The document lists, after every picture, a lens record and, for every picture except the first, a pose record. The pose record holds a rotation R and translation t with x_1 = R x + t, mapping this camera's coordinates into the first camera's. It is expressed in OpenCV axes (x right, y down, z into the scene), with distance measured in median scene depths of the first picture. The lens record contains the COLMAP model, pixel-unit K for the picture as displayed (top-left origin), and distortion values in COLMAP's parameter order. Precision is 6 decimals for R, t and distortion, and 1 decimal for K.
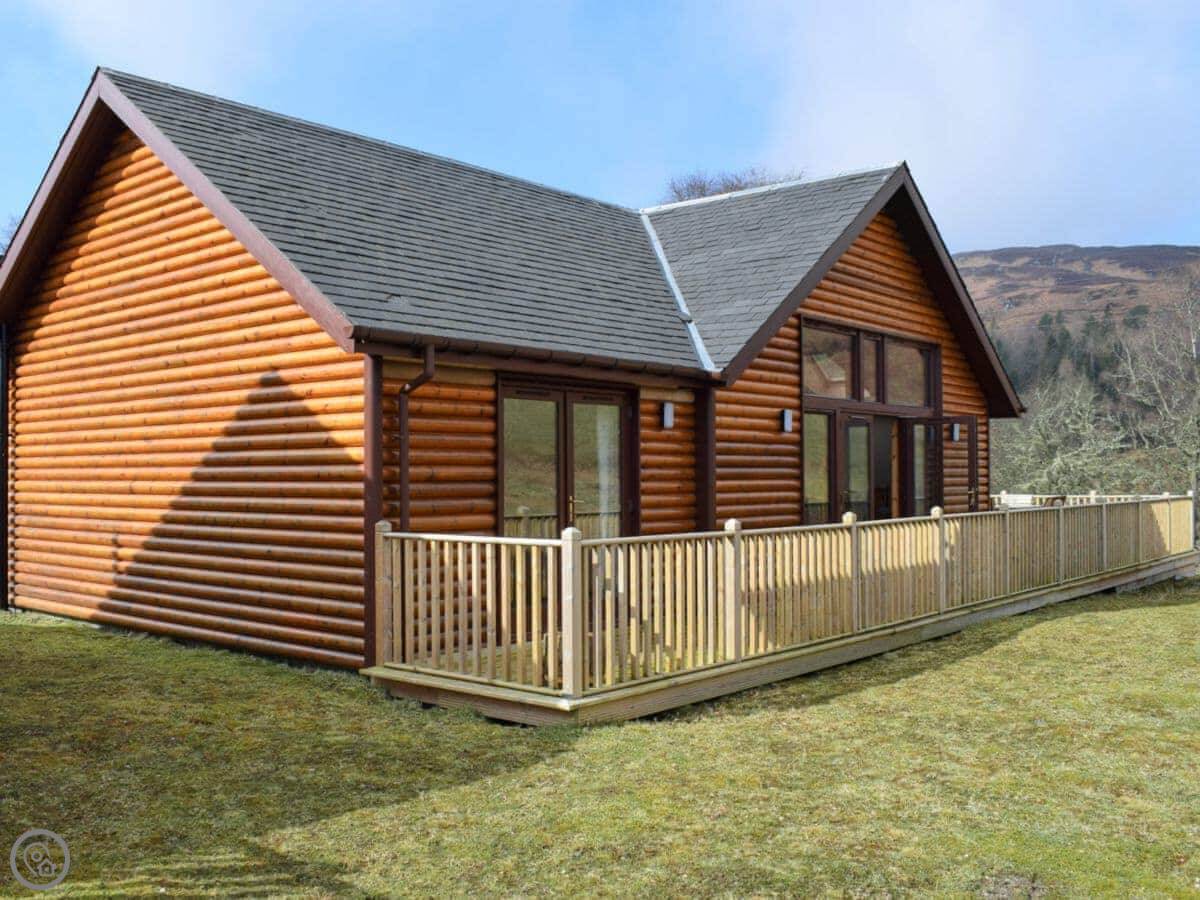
lens RADIAL K [[1125.3, 0, 600.0], [0, 1125.3, 450.0], [0, 0, 1]] dist [-0.080887, 0.009440]
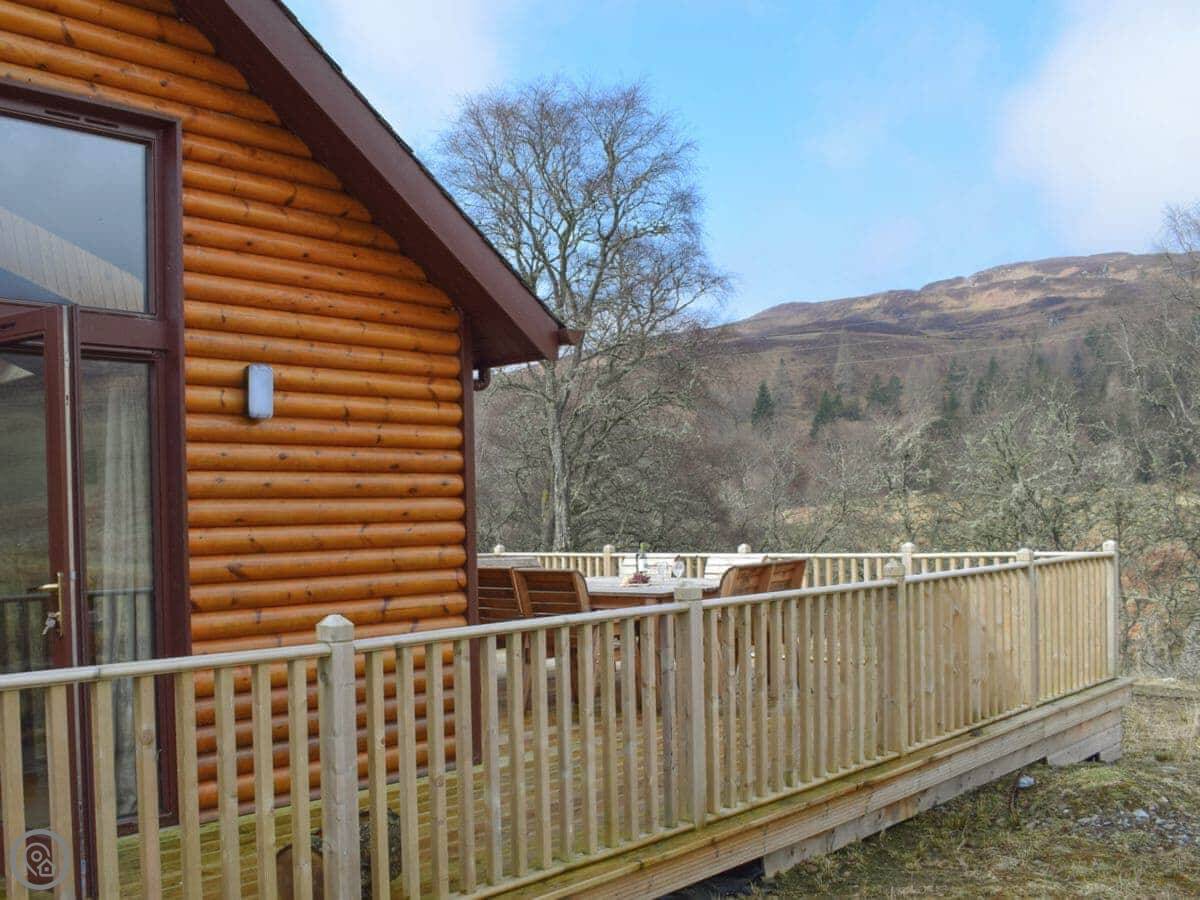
lens RADIAL K [[1125.3, 0, 600.0], [0, 1125.3, 450.0], [0, 0, 1]] dist [-0.080887, 0.009440]
pose [[0.998138, -0.006776, -0.060619, 0.197555], [0.004874, 0.999493, -0.031470, 0.007609], [0.060802, 0.031116, 0.997665, 0.300902]]
